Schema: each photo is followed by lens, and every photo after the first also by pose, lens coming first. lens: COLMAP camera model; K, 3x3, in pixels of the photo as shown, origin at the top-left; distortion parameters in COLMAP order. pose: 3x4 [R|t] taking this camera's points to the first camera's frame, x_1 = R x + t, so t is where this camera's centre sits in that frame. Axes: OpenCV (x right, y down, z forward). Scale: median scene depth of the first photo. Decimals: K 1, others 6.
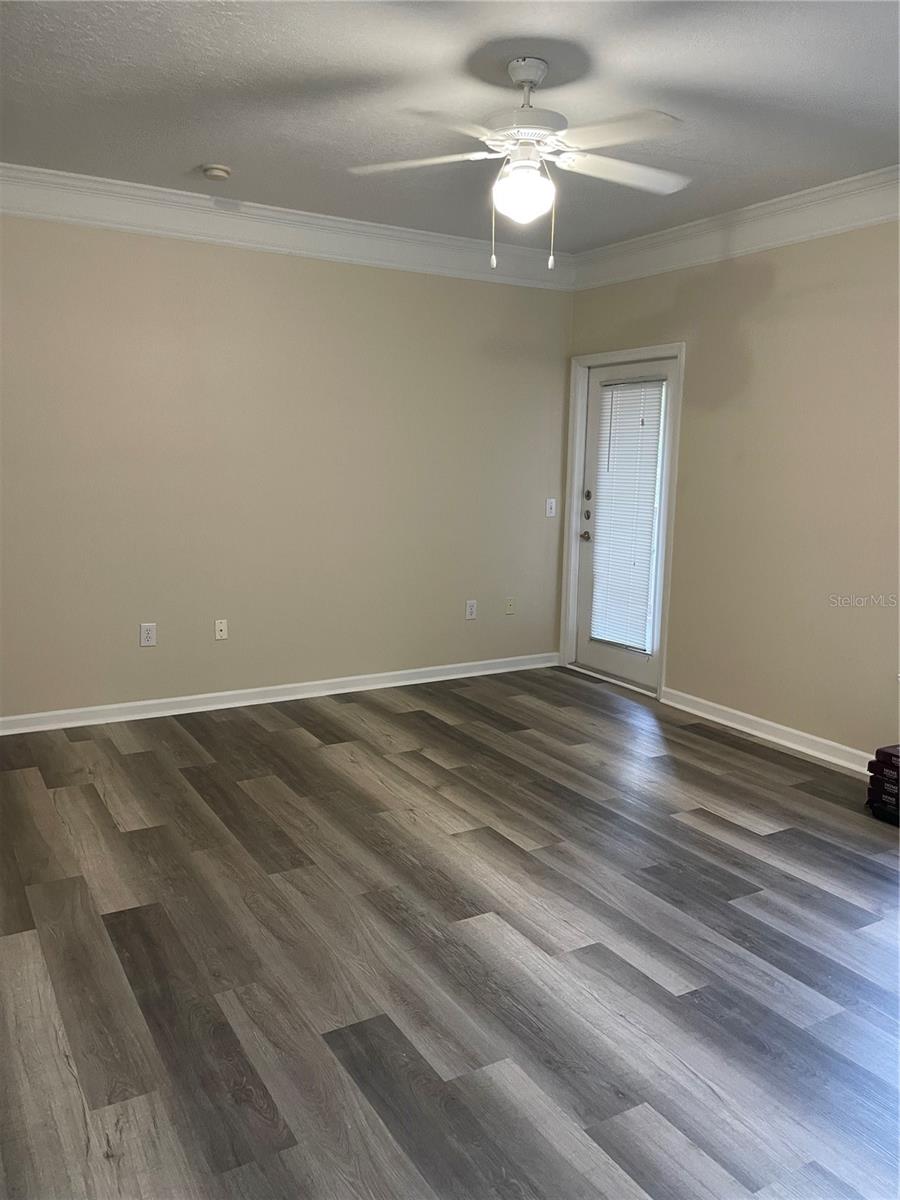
lens RADIAL K [[926.6, 0, 450.0], [0, 926.6, 600.0], [0, 0, 1]] dist [0.082969, -0.071808]
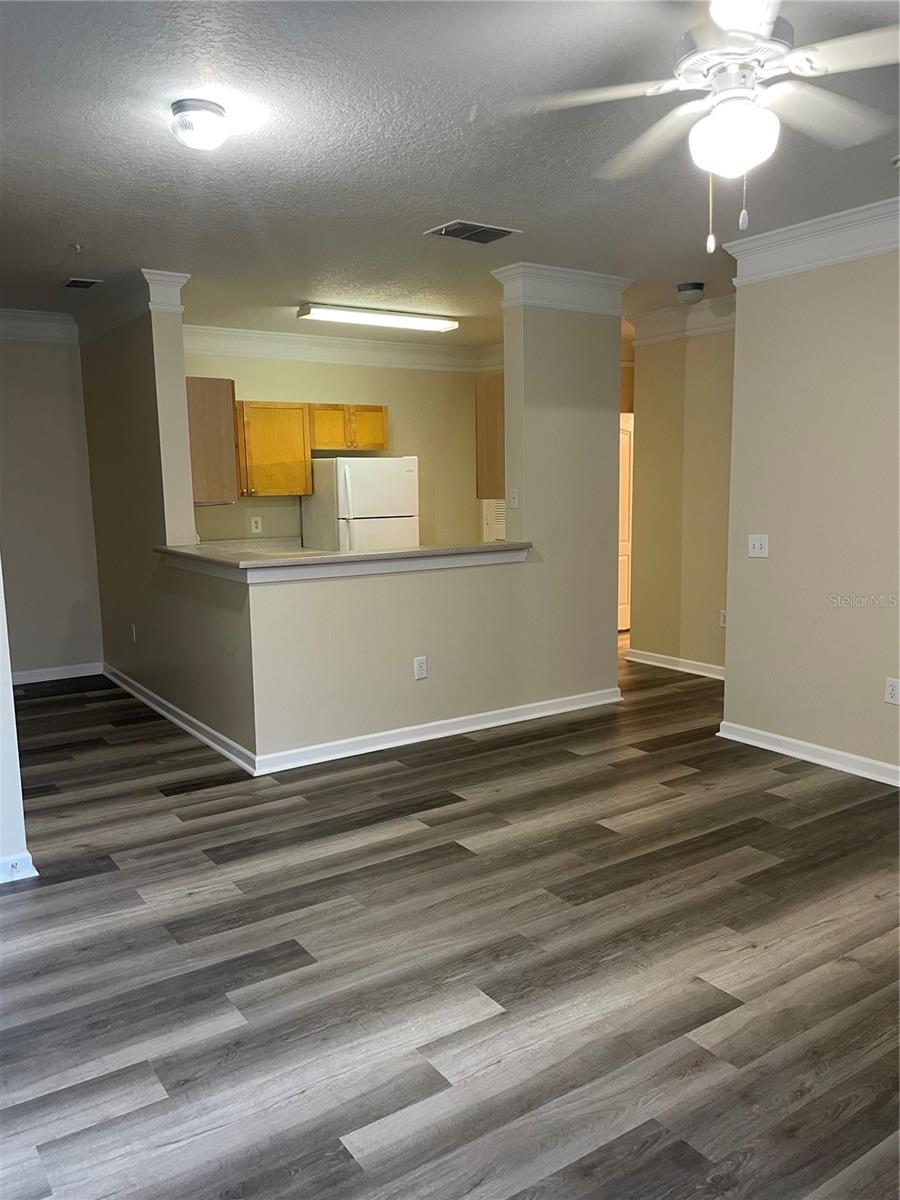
lens RADIAL K [[926.6, 0, 450.0], [0, 926.6, 600.0], [0, 0, 1]] dist [0.082969, -0.071808]
pose [[0.064315, 0.113298, -0.991477, 0.817524], [-0.139186, 0.984841, 0.103511, -0.127573], [0.988176, 0.131342, 0.079109, 0.758034]]
